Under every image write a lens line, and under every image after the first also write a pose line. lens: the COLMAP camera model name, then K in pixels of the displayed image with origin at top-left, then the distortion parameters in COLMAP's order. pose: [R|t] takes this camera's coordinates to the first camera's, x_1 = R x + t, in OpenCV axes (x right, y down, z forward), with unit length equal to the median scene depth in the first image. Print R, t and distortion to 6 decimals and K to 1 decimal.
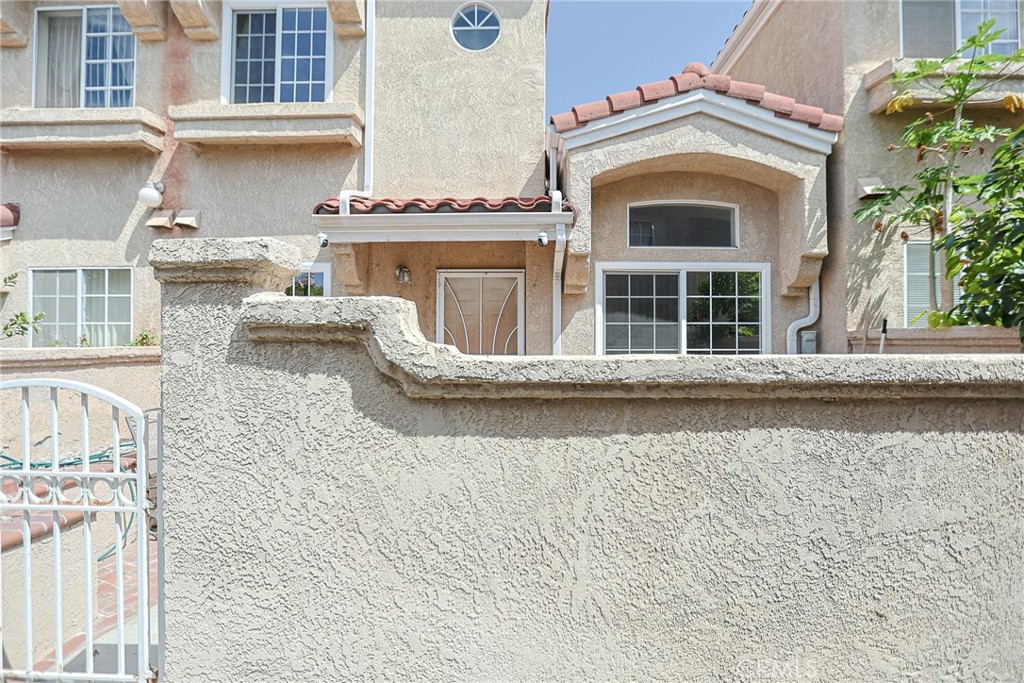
lens RADIAL K [[497.3, 0, 510.8], [0, 497.3, 342.3], [0, 0, 1]] dist [-0.047530, 0.016033]
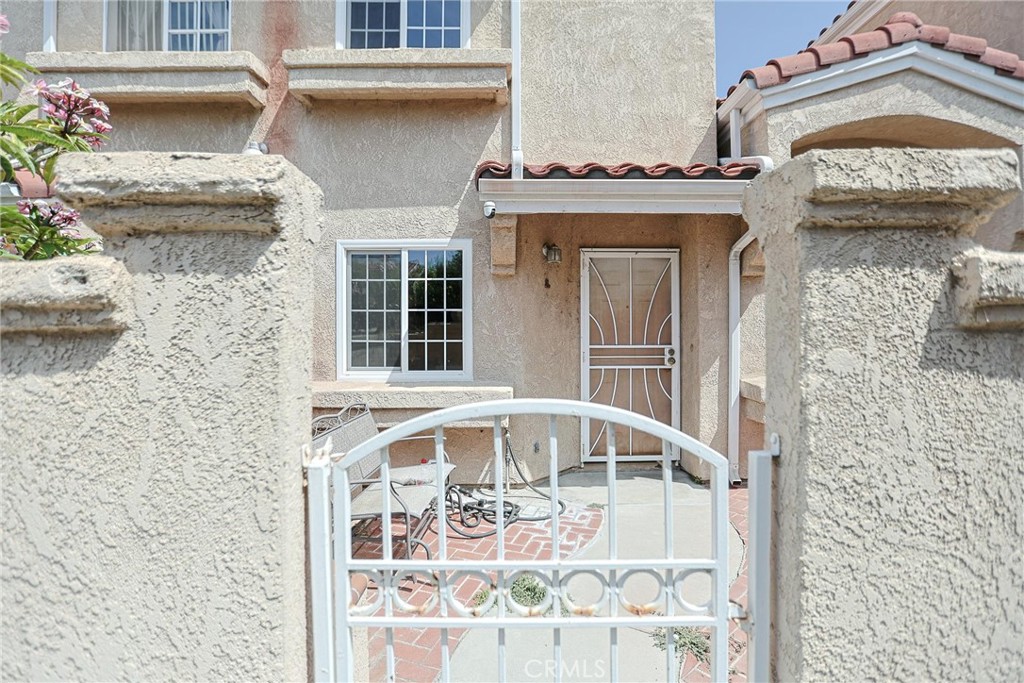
lens RADIAL K [[497.3, 0, 503.1], [0, 497.3, 334.7], [0, 0, 1]] dist [-0.047530, 0.016033]
pose [[0.999372, -0.007225, 0.034696, -0.346537], [0.007000, 0.999954, 0.006585, -0.001432], [-0.034742, -0.006338, 0.999376, 0.141407]]
